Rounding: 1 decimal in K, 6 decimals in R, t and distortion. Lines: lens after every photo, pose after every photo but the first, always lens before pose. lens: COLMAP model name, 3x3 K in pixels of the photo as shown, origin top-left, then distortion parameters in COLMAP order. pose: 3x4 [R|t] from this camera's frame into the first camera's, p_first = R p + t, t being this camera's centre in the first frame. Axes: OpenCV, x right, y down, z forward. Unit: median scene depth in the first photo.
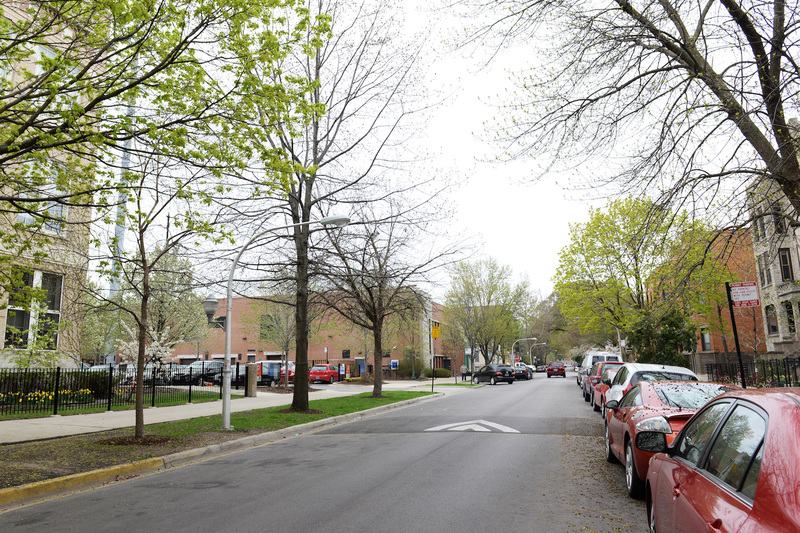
lens RADIAL K [[567.0, 0, 400.0], [0, 567.0, 266.5], [0, 0, 1]] dist [-0.041009, -0.000576]
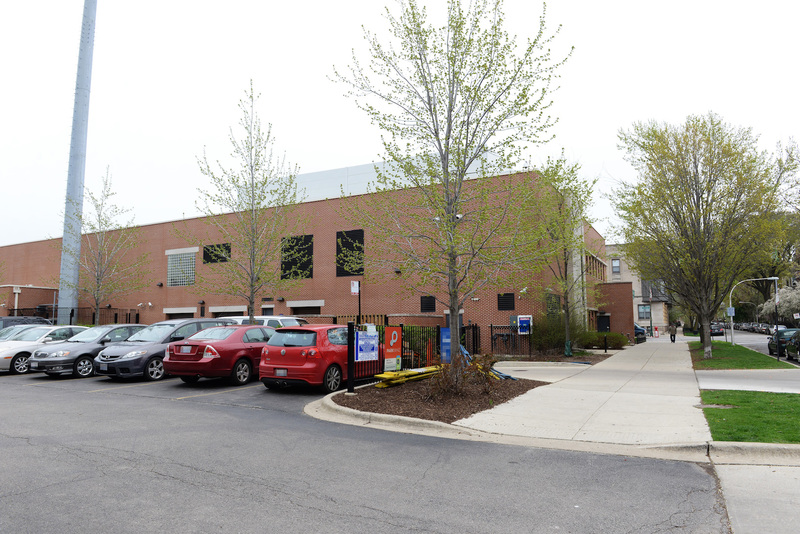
lens RADIAL K [[555.9, 0, 400.0], [0, 555.9, 267.0], [0, 0, 1]] dist [-0.043015, -0.002768]
pose [[0.981121, -0.014154, -0.192878, -0.020154], [0.028127, 0.997157, 0.069903, 0.079742], [0.191341, -0.074009, 0.978730, 0.470468]]
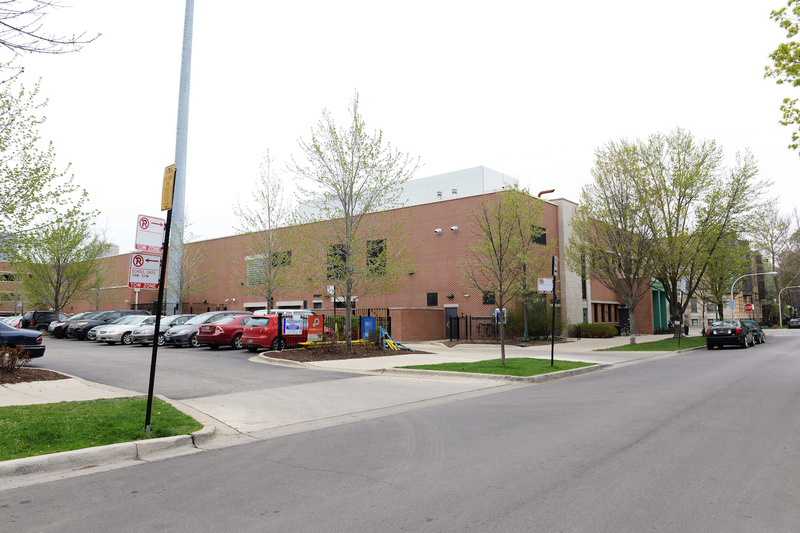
lens RADIAL K [[567.0, 0, 400.0], [0, 567.0, 266.5], [0, 0, 1]] dist [-0.041009, -0.000576]
pose [[0.924703, -0.025418, -0.379839, 0.112438], [0.058418, 0.995425, 0.075605, 0.062348], [0.376179, -0.092102, 0.921958, 0.369784]]
